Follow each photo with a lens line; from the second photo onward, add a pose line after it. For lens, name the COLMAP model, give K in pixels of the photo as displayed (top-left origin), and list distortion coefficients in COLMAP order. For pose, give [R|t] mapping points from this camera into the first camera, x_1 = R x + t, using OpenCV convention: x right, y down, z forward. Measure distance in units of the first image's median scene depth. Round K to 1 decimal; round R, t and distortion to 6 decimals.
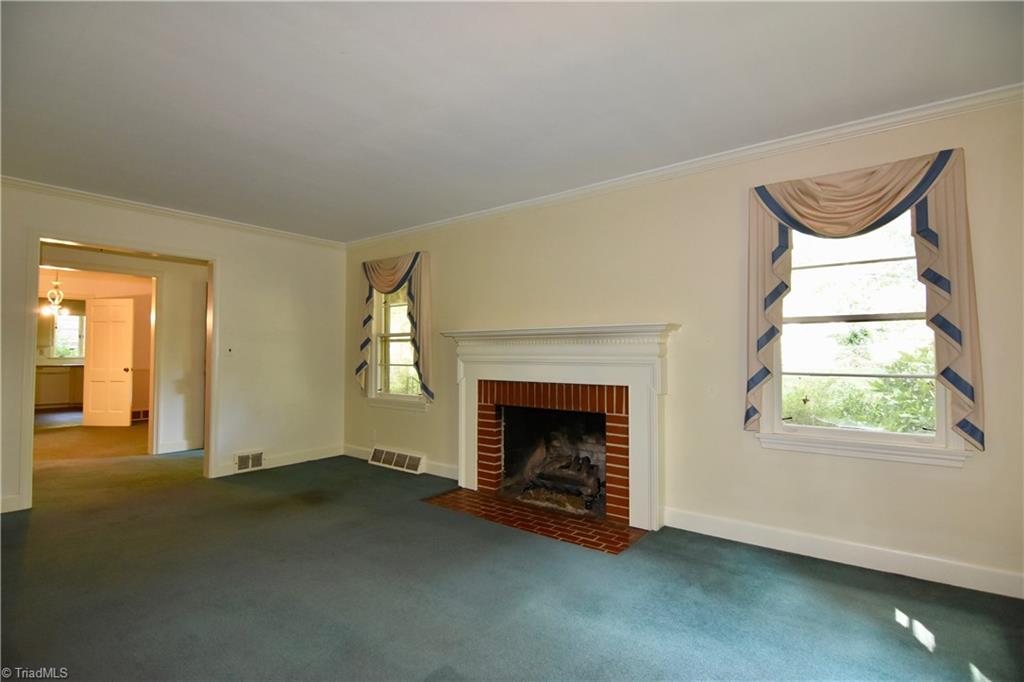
lens RADIAL K [[495.4, 0, 512.0], [0, 495.4, 341.0], [0, 0, 1]] dist [-0.004121, -0.012304]
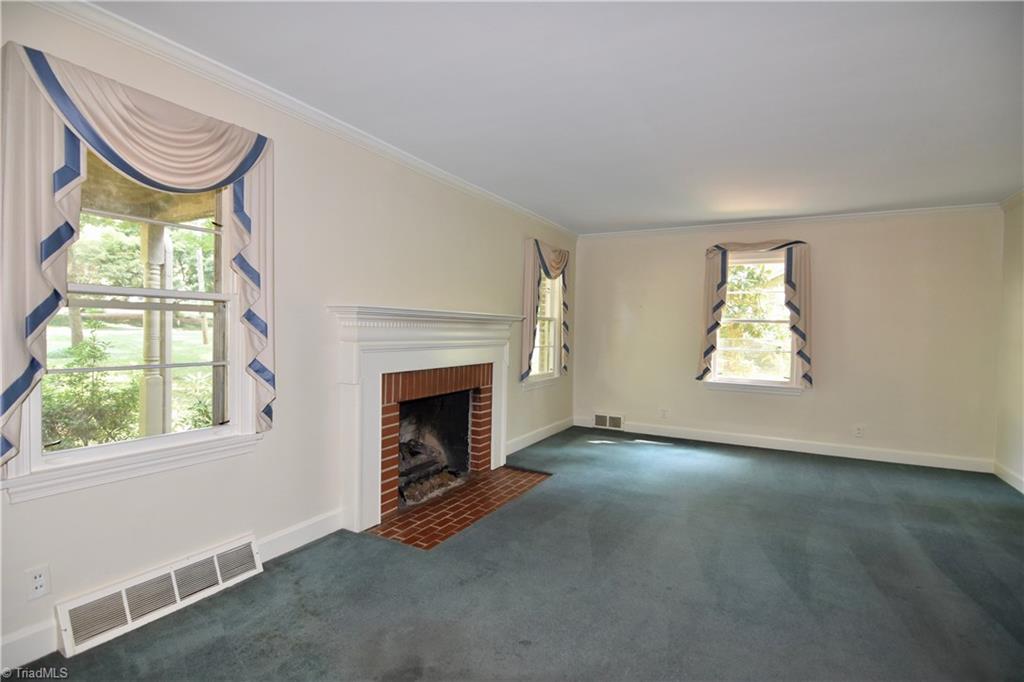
lens RADIAL K [[495.4, 0, 512.0], [0, 495.4, 341.0], [0, 0, 1]] dist [-0.004121, -0.012304]
pose [[-0.165491, -0.032934, 0.985661, -0.893170], [-0.051153, 0.998384, 0.024770, 0.002179], [-0.984884, -0.046321, -0.166909, 1.018688]]
